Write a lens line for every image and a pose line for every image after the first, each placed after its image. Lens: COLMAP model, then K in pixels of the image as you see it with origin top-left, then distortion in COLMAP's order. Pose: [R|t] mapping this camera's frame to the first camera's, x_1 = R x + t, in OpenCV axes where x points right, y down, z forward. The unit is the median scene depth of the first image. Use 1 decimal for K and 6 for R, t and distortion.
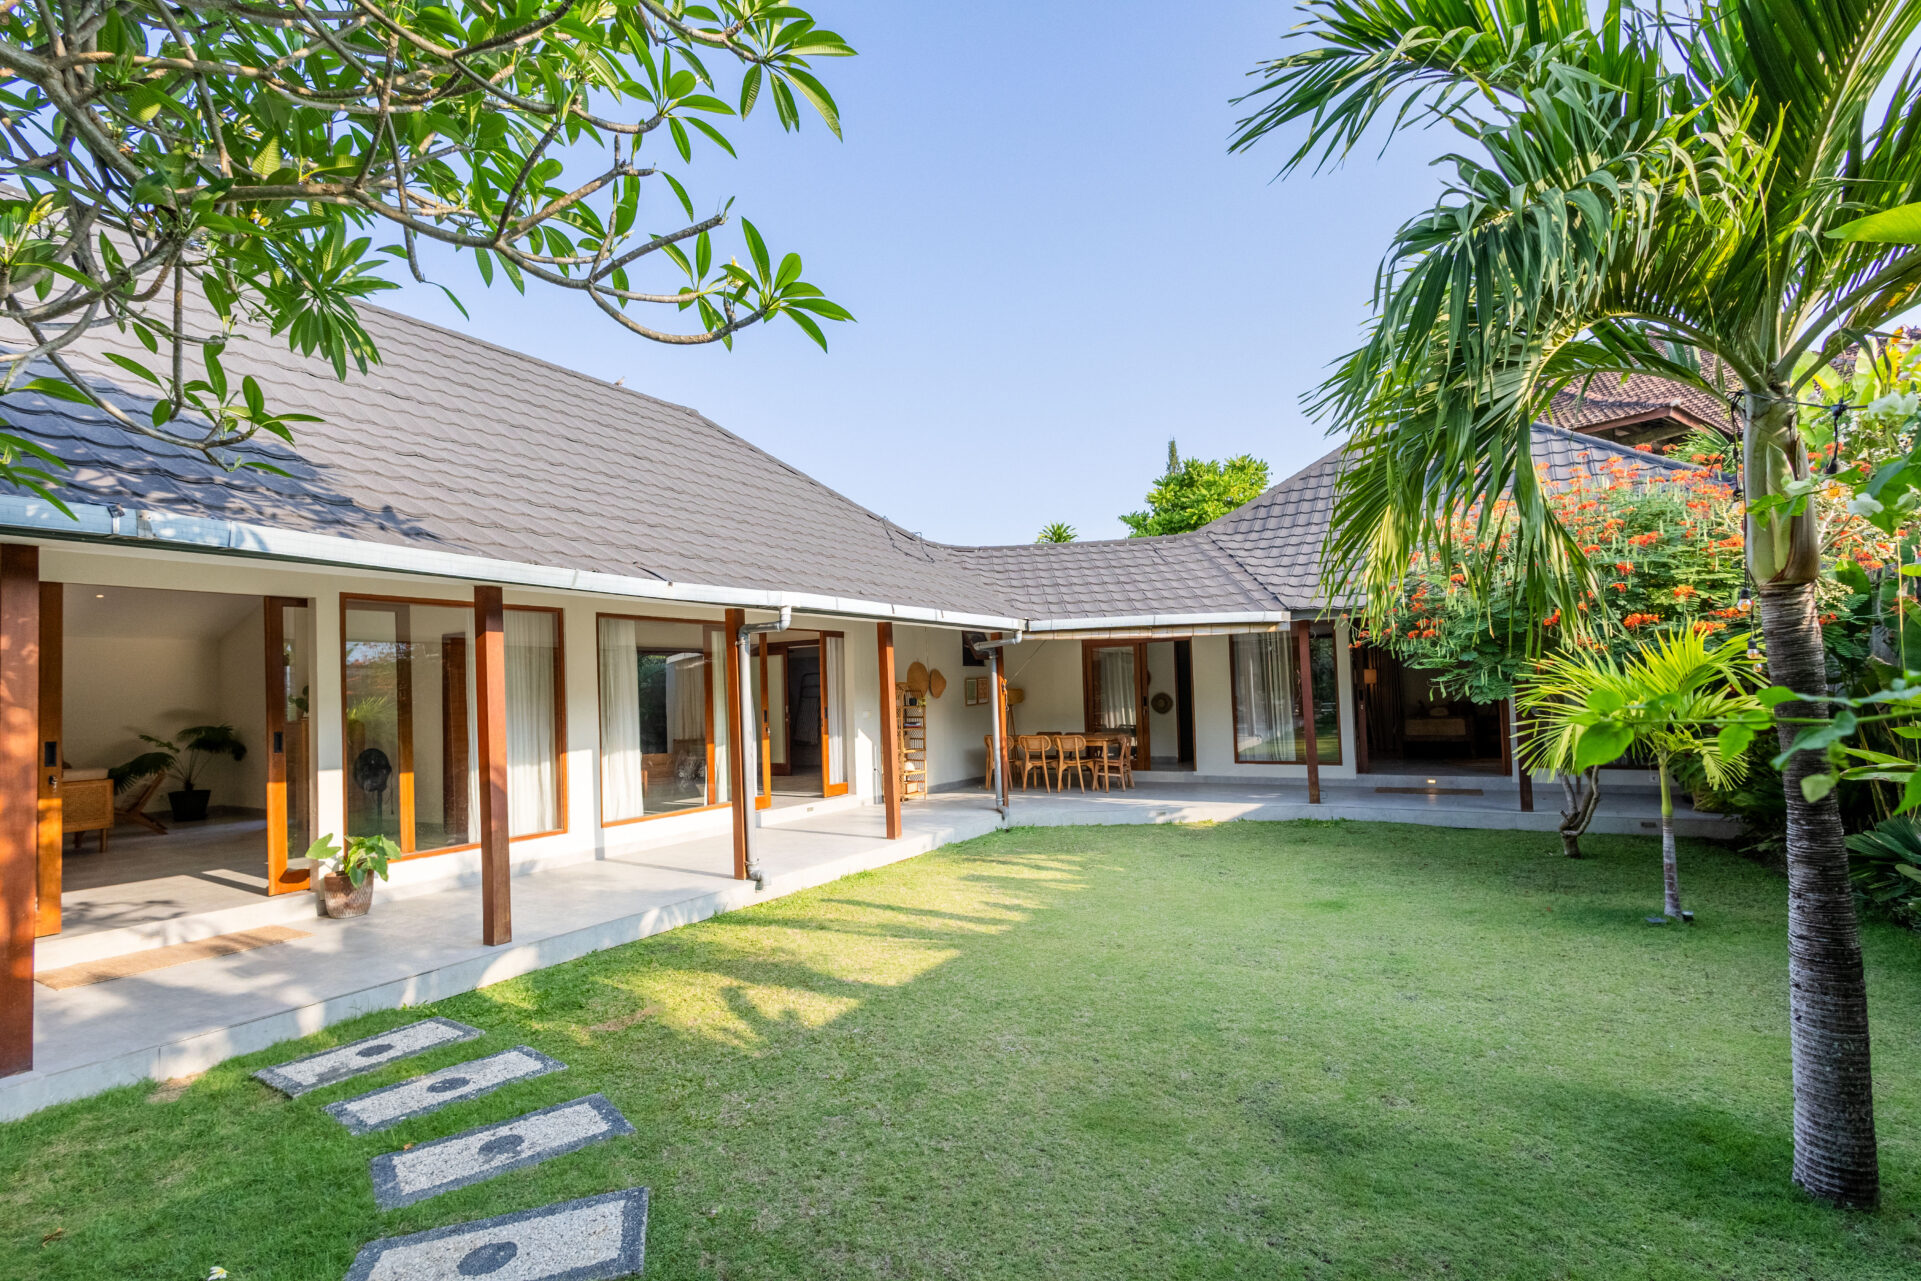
lens RADIAL K [[892.2, 0, 952.6], [0, 892.2, 608.0], [0, 0, 1]] dist [0.002443, -0.000201]
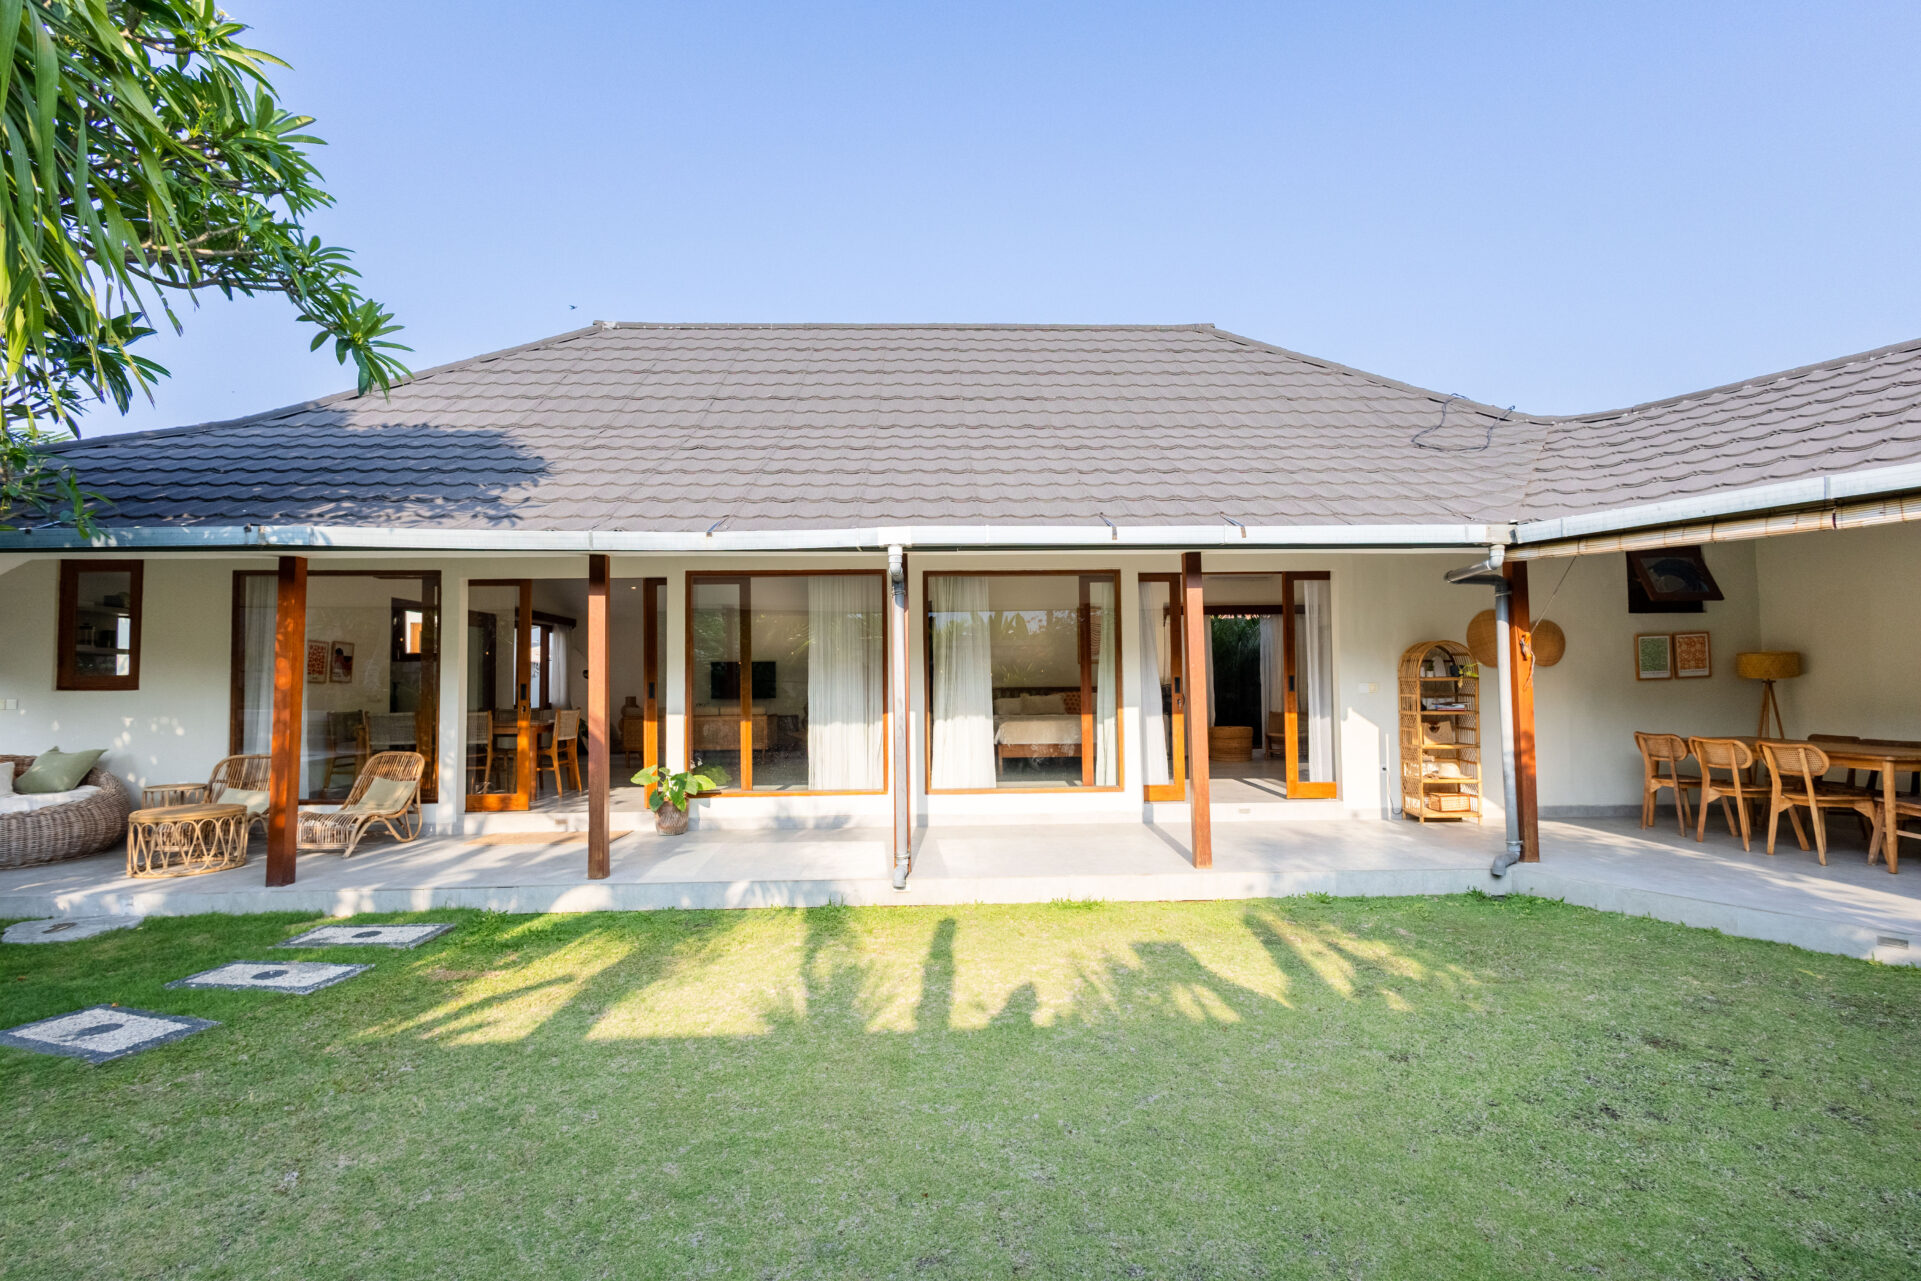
lens RADIAL K [[892.2, 0, 952.6], [0, 892.2, 608.0], [0, 0, 1]] dist [0.002443, -0.000201]
pose [[0.558656, -0.043603, -0.828253, 0.579336], [0.073118, 0.997318, -0.003186, 0.069488], [0.826171, -0.058780, 0.560346, 0.672731]]
